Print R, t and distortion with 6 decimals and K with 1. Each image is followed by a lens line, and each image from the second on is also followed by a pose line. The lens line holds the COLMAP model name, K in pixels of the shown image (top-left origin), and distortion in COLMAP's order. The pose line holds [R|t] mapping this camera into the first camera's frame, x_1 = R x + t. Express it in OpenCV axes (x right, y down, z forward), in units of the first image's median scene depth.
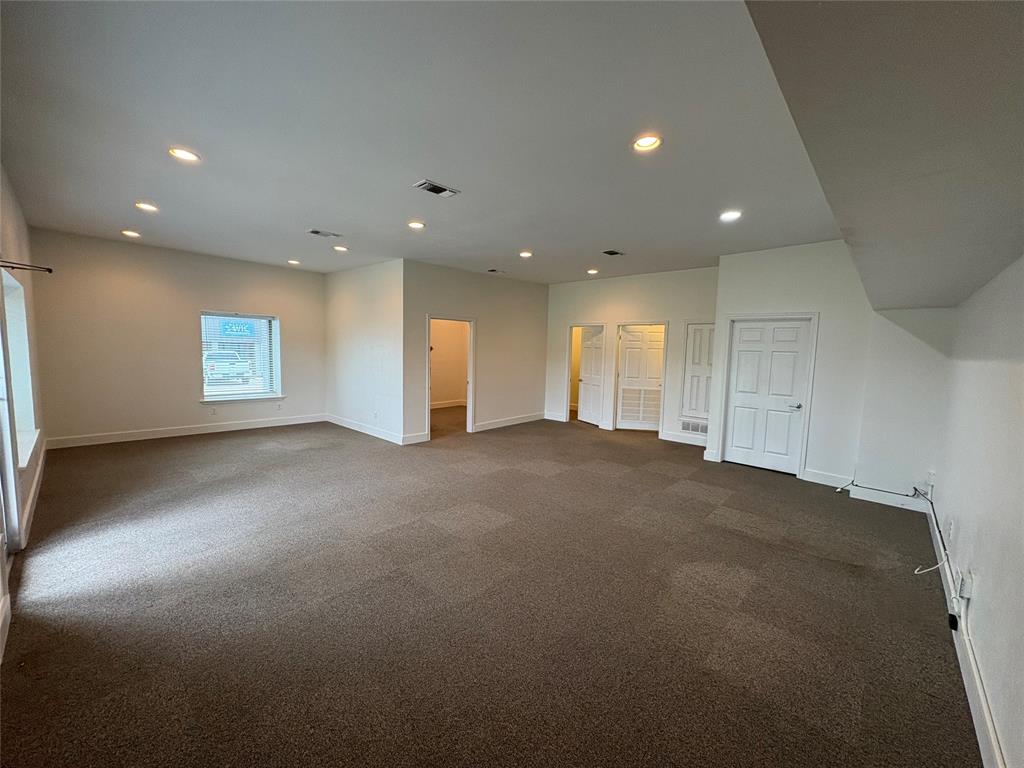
lens RADIAL K [[407.4, 0, 510.0], [0, 407.4, 385.1], [0, 0, 1]] dist [0.001061, 0.000195]
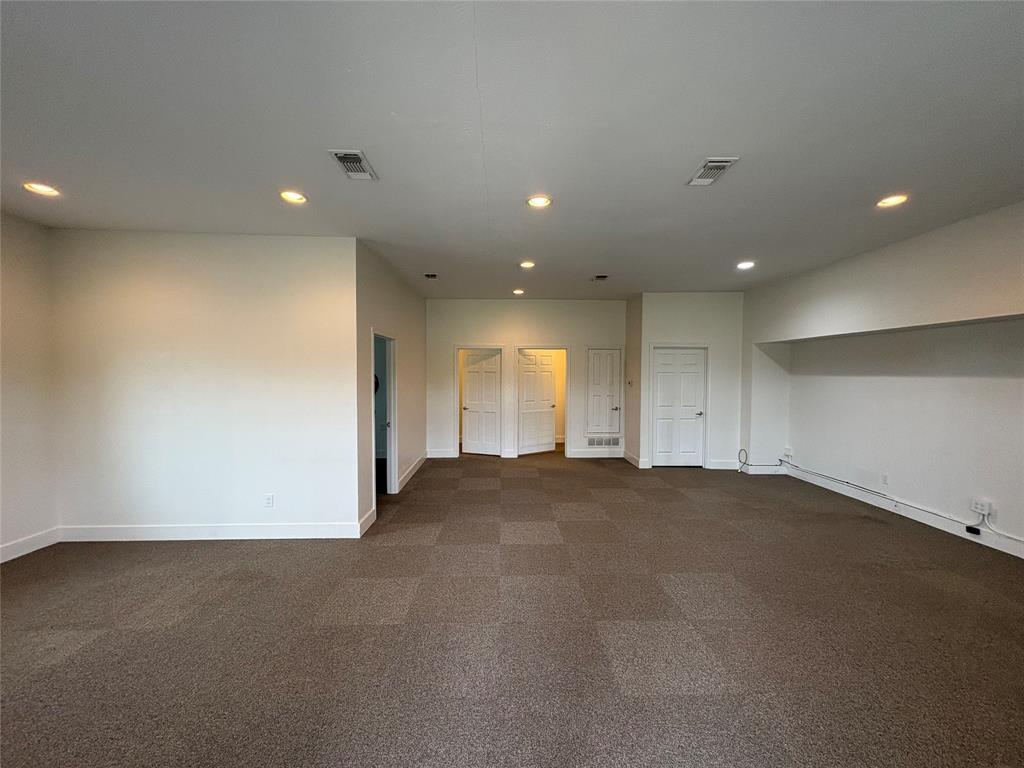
lens RADIAL K [[407.4, 0, 510.0], [0, 407.4, 385.1], [0, 0, 1]] dist [0.001061, 0.000195]
pose [[0.716329, -0.045717, 0.696264, -0.500435], [0.081497, 0.996503, -0.018415, -0.050768], [-0.692987, 0.069934, 0.717550, 0.371308]]
